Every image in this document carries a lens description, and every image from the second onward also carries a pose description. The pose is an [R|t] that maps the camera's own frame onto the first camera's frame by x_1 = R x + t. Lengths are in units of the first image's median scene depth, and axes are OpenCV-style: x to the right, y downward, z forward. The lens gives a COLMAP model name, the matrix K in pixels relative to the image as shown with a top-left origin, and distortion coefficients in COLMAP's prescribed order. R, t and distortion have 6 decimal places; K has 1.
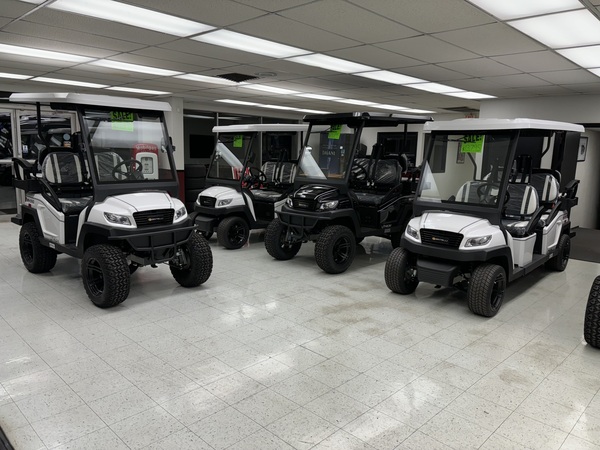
lens RADIAL K [[444.2, 0, 295.8], [0, 444.2, 223.6], [0, 0, 1]] dist [0.029859, -0.029127]
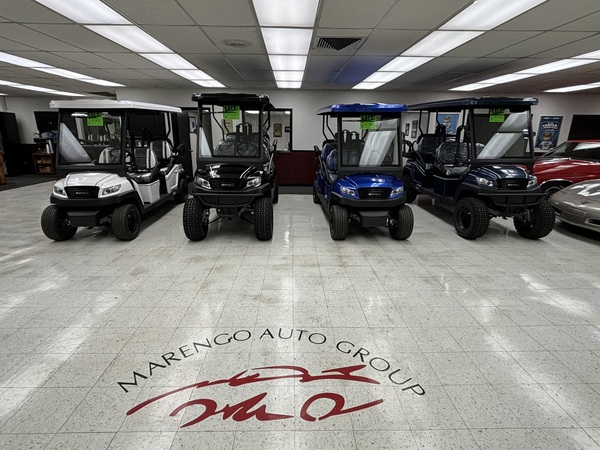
lens RADIAL K [[316.2, 0, 298.9], [0, 316.2, 221.0], [0, 0, 1]] dist [-0.006392, -0.001206]
pose [[0.687120, -0.214421, 0.694183, 0.095285], [0.127394, 0.976213, 0.175437, 0.033455], [-0.715288, -0.032112, 0.698092, -0.111833]]
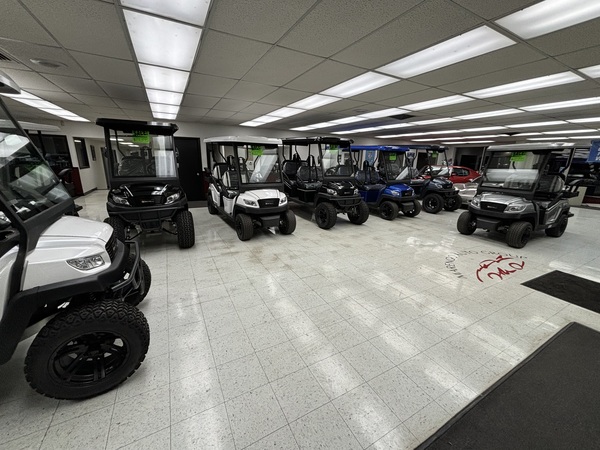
lens RADIAL K [[241.5, 0, 299.1], [0, 241.5, 223.7], [0, 0, 1]] dist [0.000230, -0.000190]
pose [[0.290943, -0.259873, 0.920770, -0.576141], [0.139847, 0.963618, 0.227778, -0.091323], [-0.946464, 0.062497, 0.316701, 0.551524]]
